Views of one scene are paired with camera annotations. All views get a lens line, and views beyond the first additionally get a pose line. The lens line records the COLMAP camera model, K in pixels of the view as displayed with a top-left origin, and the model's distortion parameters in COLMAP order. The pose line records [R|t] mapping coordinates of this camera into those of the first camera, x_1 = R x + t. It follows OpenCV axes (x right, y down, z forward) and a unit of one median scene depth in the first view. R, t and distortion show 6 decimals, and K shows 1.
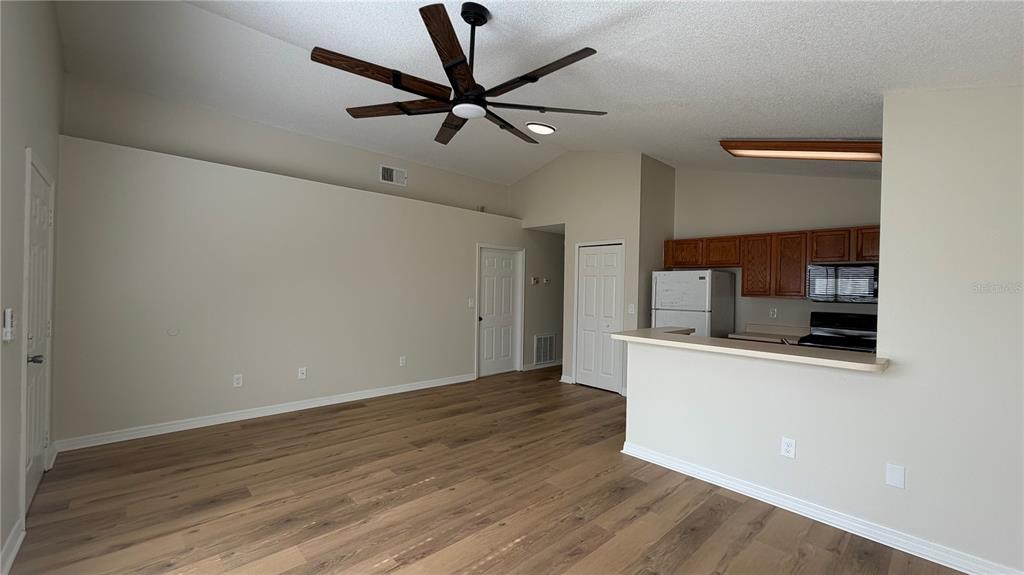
lens RADIAL K [[411.1, 0, 517.8], [0, 411.1, 287.7], [0, 0, 1]] dist [0.002702, 0.000019]
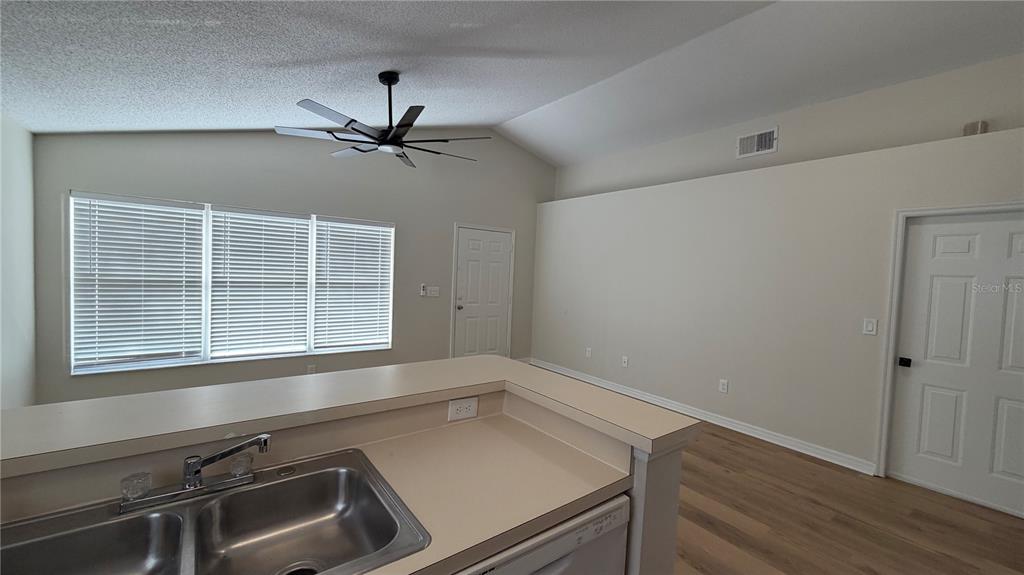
lens RADIAL K [[412.1, 0, 515.5], [0, 412.1, 287.6], [0, 0, 1]] dist [0.001659, 0.000214]
pose [[-0.115146, 0.014373, -0.993245, 0.831233], [-0.043337, 0.998871, 0.019478, -0.004102], [0.992403, 0.045288, -0.114393, 1.091090]]
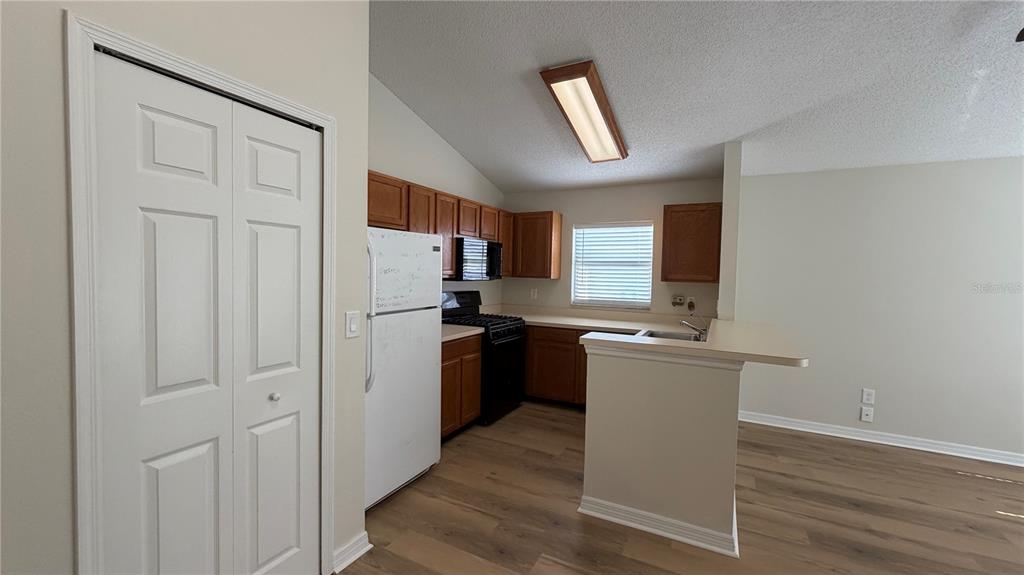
lens RADIAL K [[412.1, 0, 515.5], [0, 412.1, 287.6], [0, 0, 1]] dist [0.001659, 0.000214]
pose [[-0.331946, -0.068262, 0.940825, -0.178170], [-0.032155, 0.997617, 0.061037, -0.012038], [-0.942750, -0.009991, -0.333350, 1.557508]]
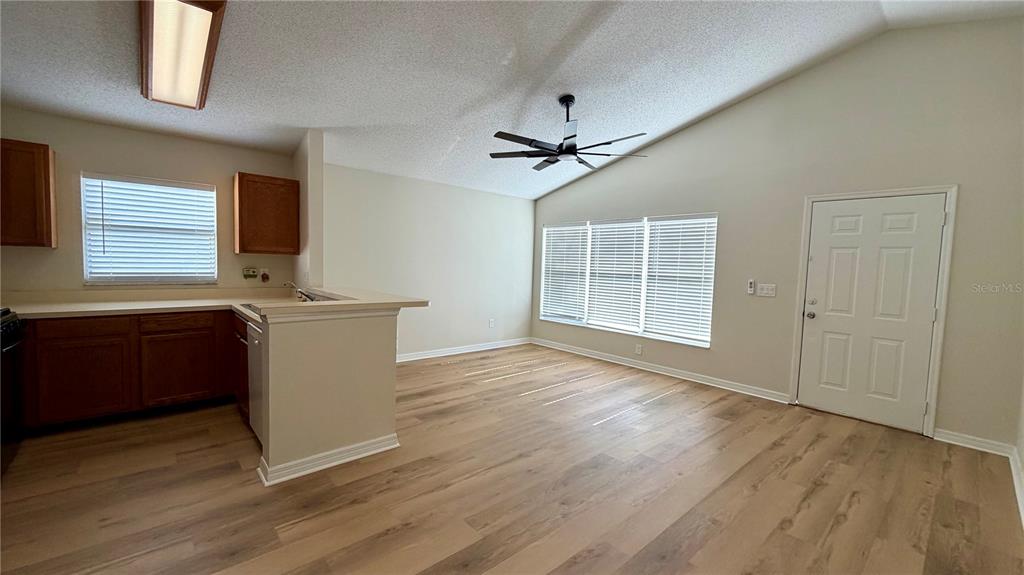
lens RADIAL K [[412.1, 0, 515.5], [0, 412.1, 287.6], [0, 0, 1]] dist [0.001659, 0.000214]
pose [[-0.998040, -0.056118, 0.027703, 0.012039], [-0.054400, 0.996758, 0.059285, 0.016189], [-0.030941, 0.057662, -0.997857, 1.880048]]
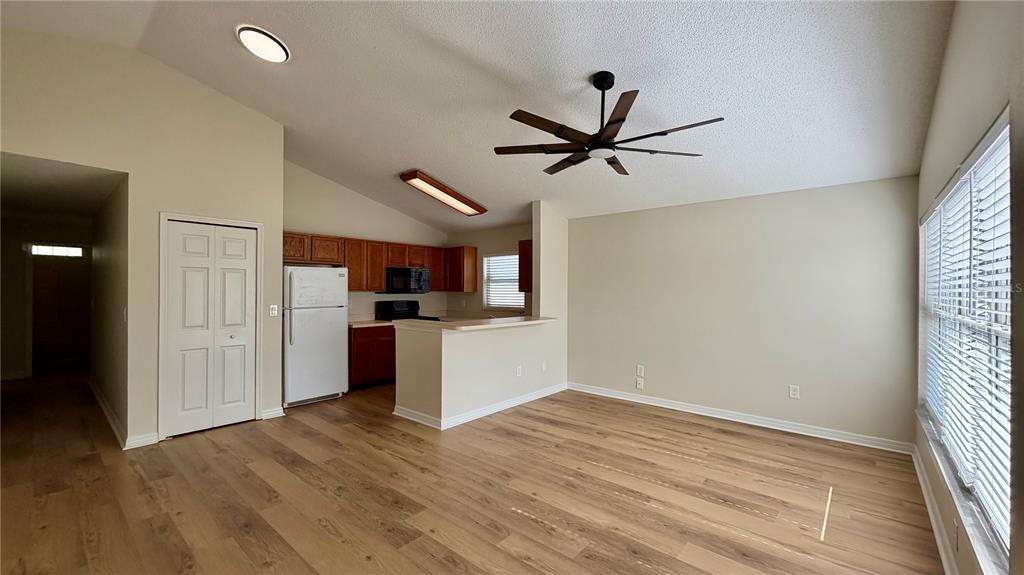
lens RADIAL K [[409.1, 0, 514.3], [0, 409.1, 288.3], [0, 0, 1]] dist [0.000023, -0.000008]
pose [[-0.100880, -0.020343, 0.994691, -0.930289], [-0.009710, 0.999763, 0.019462, -0.021401], [-0.994851, -0.007695, -0.101054, 0.950856]]
